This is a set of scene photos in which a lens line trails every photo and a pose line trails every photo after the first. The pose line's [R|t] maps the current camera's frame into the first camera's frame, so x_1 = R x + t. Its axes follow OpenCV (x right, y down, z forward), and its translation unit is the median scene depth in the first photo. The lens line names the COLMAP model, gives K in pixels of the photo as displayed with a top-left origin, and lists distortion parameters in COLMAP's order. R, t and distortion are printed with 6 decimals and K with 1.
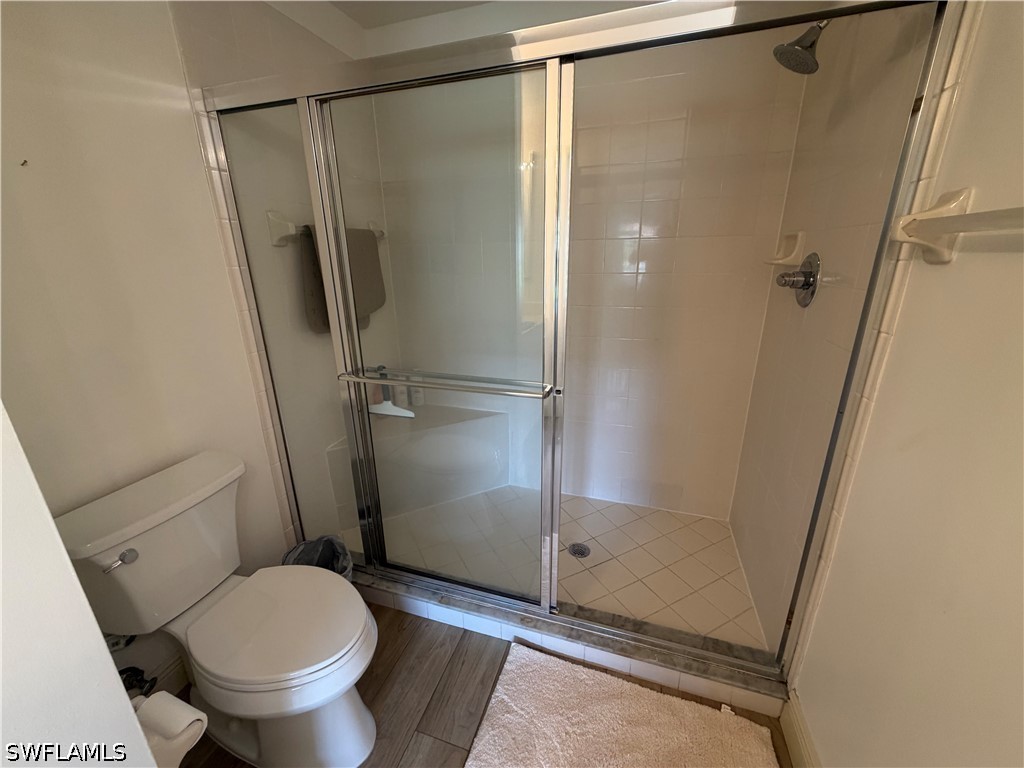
lens RADIAL K [[406.7, 0, 514.8], [0, 406.7, 386.3], [0, 0, 1]] dist [-0.000938, -0.000055]
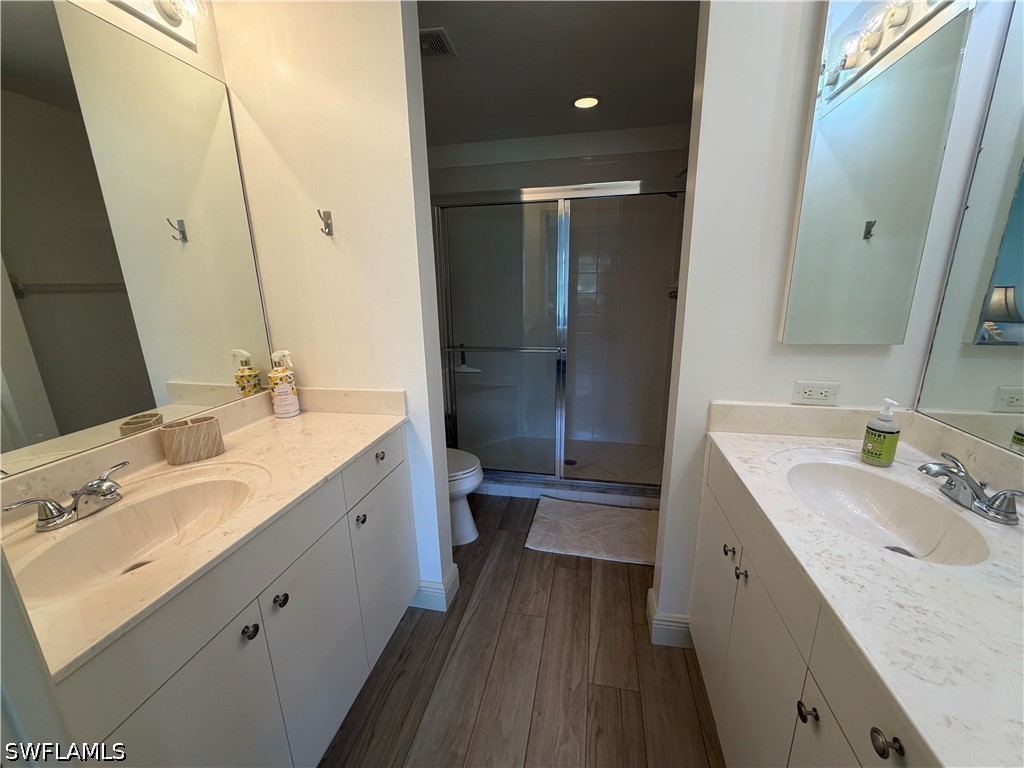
lens RADIAL K [[406.7, 0, 510.5], [0, 406.7, 382.6], [0, 0, 1]] dist [-0.000938, -0.000055]
pose [[0.995145, -0.031848, 0.093128, -0.283577], [0.037253, 0.997685, -0.056885, 0.224311], [-0.091101, 0.060078, 0.994028, -0.782560]]
